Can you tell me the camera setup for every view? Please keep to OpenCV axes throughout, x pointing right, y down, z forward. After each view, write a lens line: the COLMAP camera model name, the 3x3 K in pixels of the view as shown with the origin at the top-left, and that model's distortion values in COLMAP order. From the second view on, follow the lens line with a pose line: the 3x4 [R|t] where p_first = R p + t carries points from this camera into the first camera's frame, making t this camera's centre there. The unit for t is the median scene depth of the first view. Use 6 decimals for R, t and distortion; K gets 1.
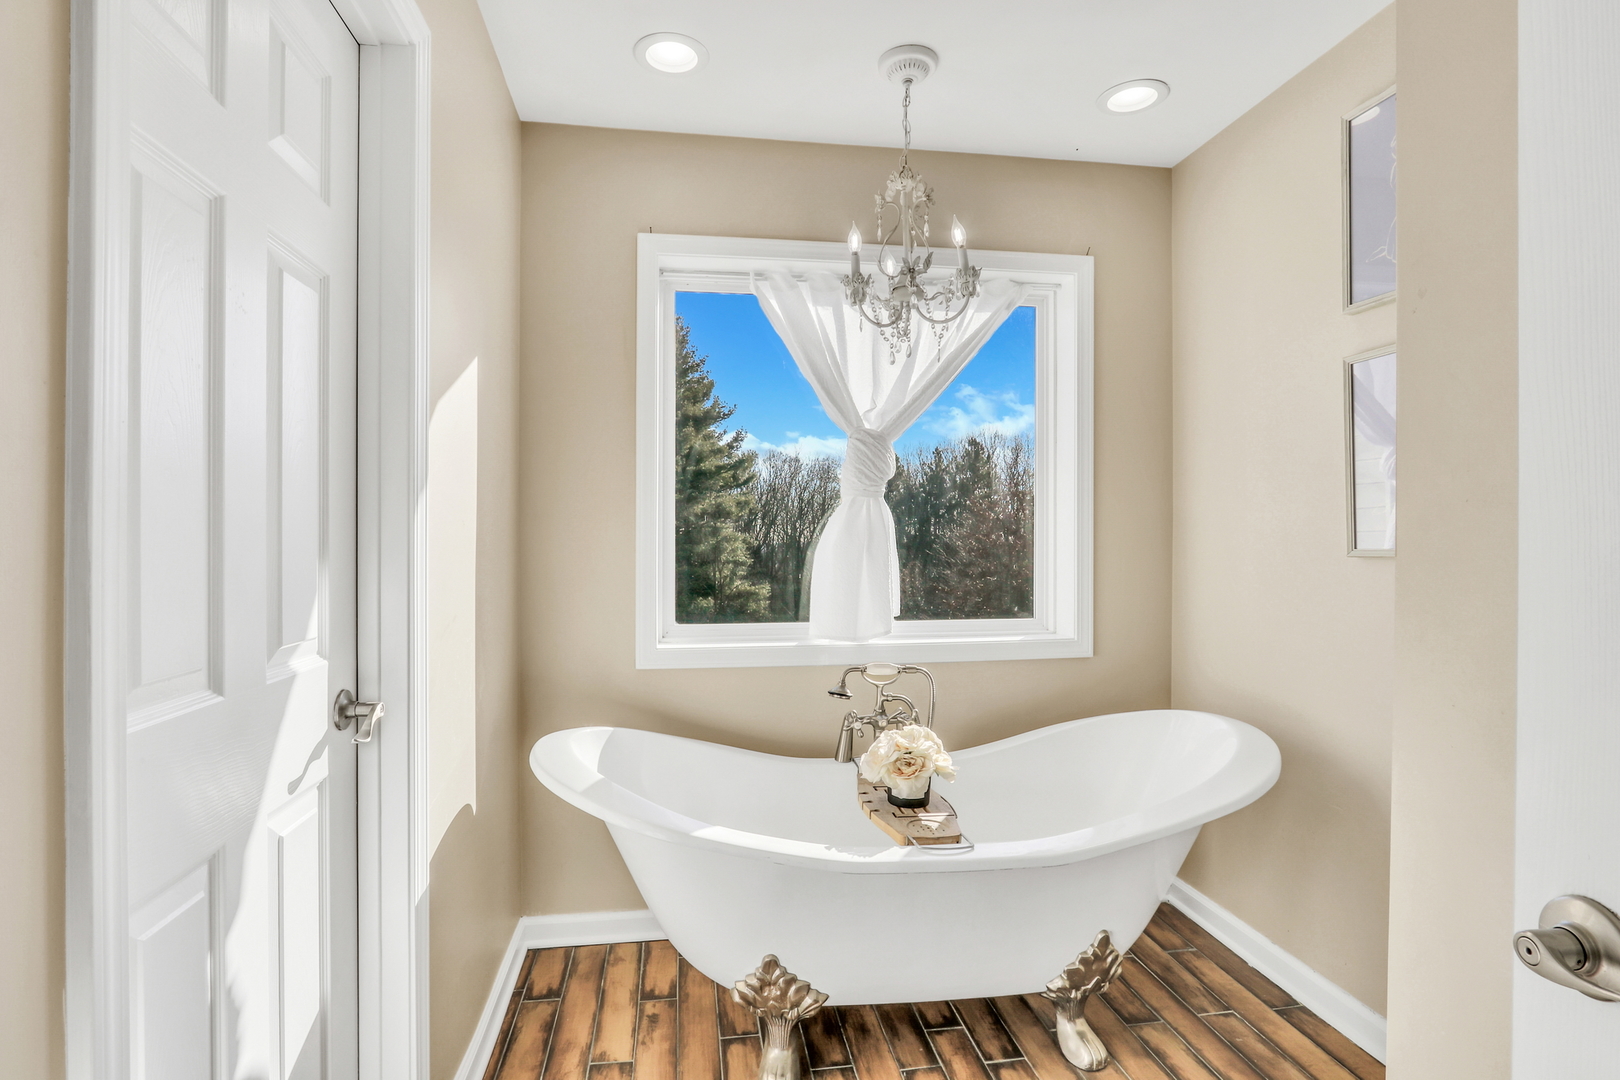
lens RADIAL K [[850.2, 0, 810.0], [0, 850.2, 540.0], [0, 0, 1]] dist [-0.001581, -0.000121]
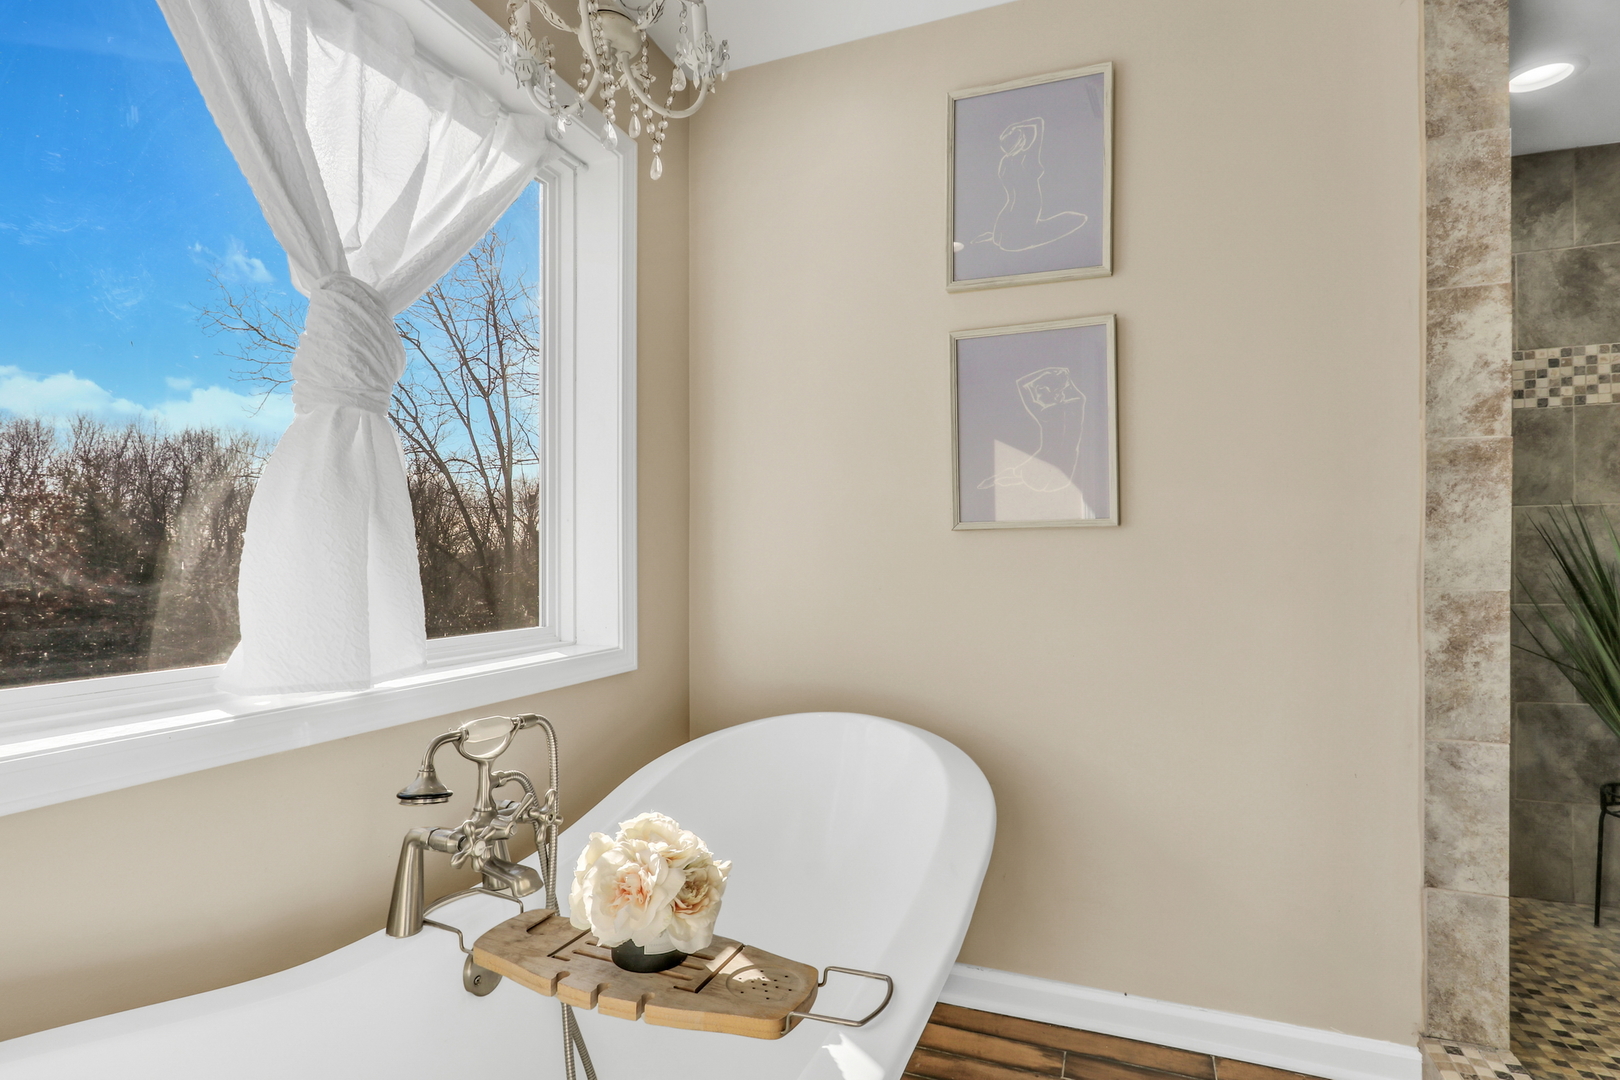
lens RADIAL K [[819.5, 0, 810.4], [0, 819.5, 565.9], [0, 0, 1]] dist [-0.020162, -0.000047]
pose [[0.511180, -0.006093, 0.859452, -0.248425], [0.001102, 0.999979, 0.006434, 0.046585], [-0.859473, -0.002342, 0.511176, 0.565017]]
